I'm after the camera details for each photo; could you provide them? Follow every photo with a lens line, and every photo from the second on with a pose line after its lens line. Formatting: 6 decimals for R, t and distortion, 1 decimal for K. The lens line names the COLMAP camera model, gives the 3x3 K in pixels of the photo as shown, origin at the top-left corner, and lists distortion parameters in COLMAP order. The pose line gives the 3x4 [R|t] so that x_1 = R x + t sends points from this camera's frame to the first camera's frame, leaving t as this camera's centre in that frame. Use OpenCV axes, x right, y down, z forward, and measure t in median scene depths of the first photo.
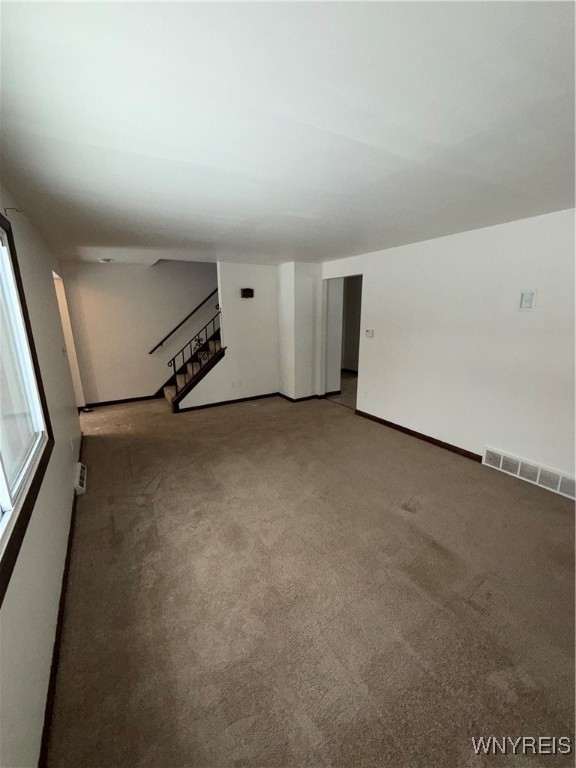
lens RADIAL K [[305.9, 0, 289.1], [0, 305.9, 382.2], [0, 0, 1]] dist [-0.001460, -0.000219]
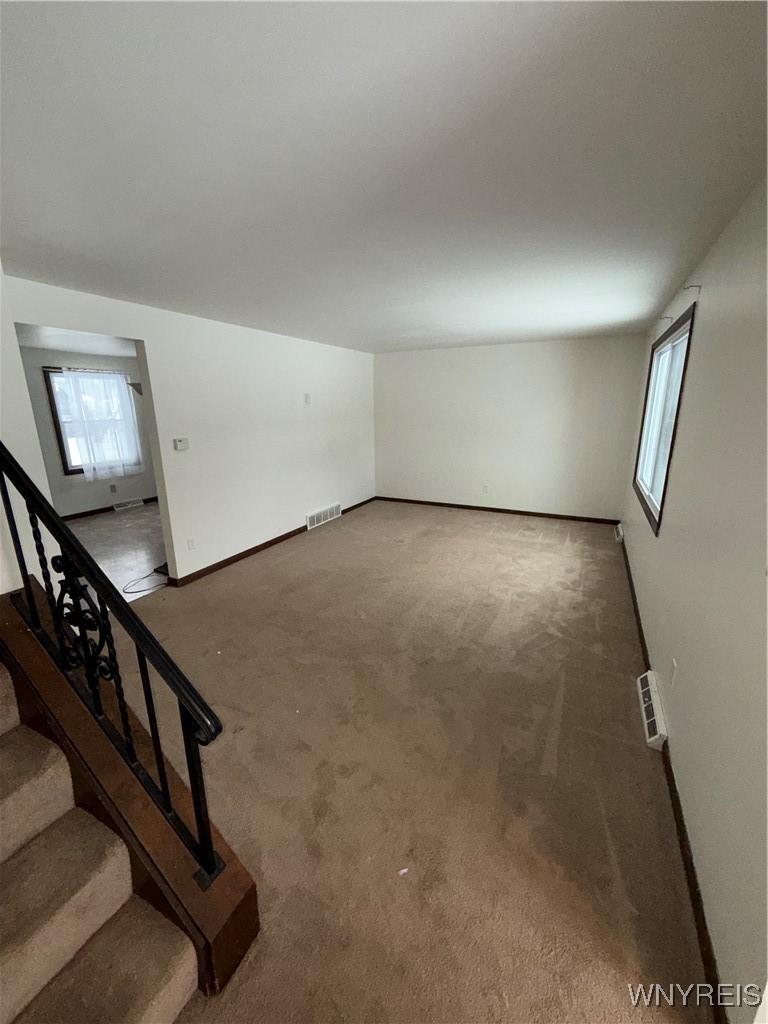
lens RADIAL K [[407.9, 0, 385.0], [0, 407.9, 506.1], [0, 0, 1]] dist [-0.001460, -0.000219]
pose [[-0.540744, -0.181680, 0.821333, -0.904139], [0.209386, 0.916594, 0.340606, -0.330396], [-0.814711, 0.356156, -0.457602, 1.506593]]
